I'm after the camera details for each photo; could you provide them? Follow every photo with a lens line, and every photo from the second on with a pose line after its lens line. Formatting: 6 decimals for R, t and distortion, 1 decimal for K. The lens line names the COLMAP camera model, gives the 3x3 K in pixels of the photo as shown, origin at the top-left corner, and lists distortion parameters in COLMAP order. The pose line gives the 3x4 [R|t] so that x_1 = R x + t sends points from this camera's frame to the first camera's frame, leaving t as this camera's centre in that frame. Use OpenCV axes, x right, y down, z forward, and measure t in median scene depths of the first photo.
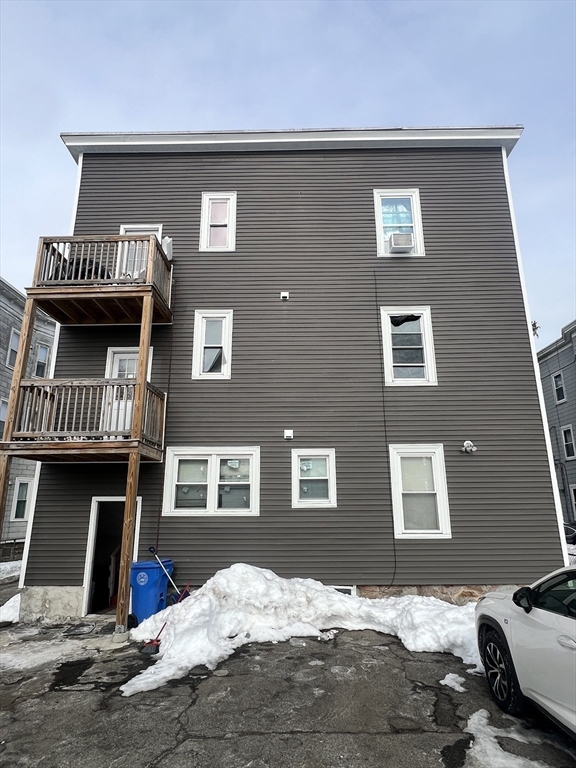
lens RADIAL K [[450.7, 0, 287.9], [0, 450.7, 383.5], [0, 0, 1]] dist [0.001715, -0.001074]
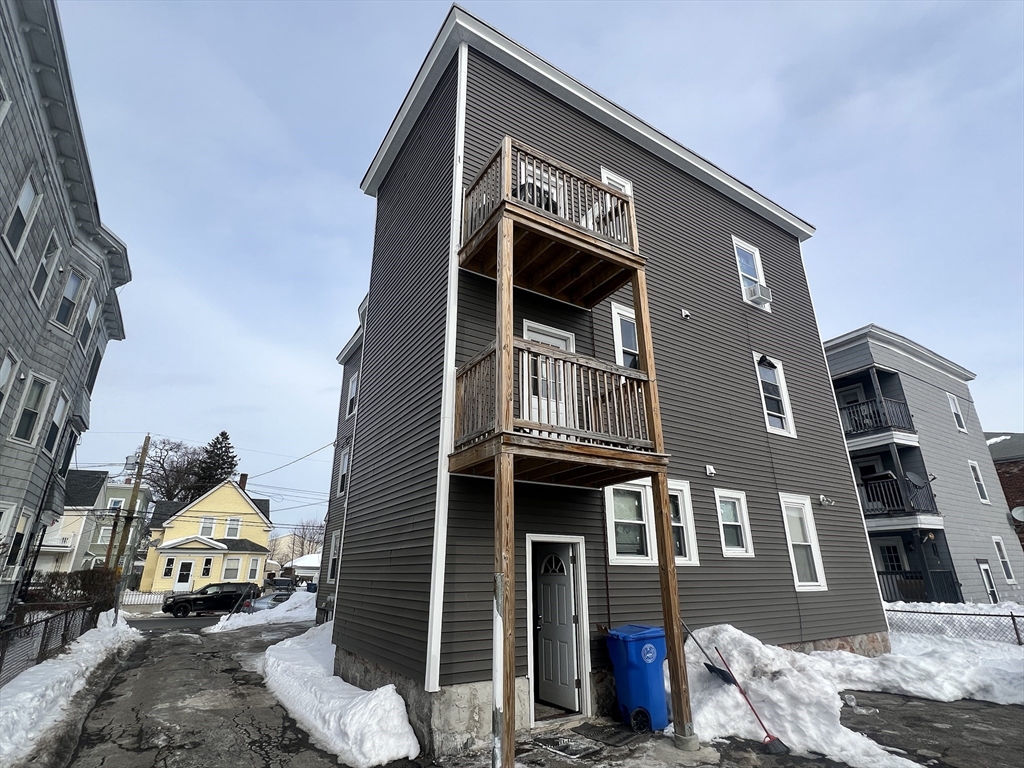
lens RADIAL K [[502.3, 0, 510.7], [0, 502.3, 386.4], [0, 0, 1]] dist [-0.003922, 0.000364]
pose [[0.838064, 0.193950, 0.509933, -0.878973], [-0.147763, 0.980434, -0.130058, 0.141345], [-0.525180, 0.033648, 0.850326, 0.388389]]
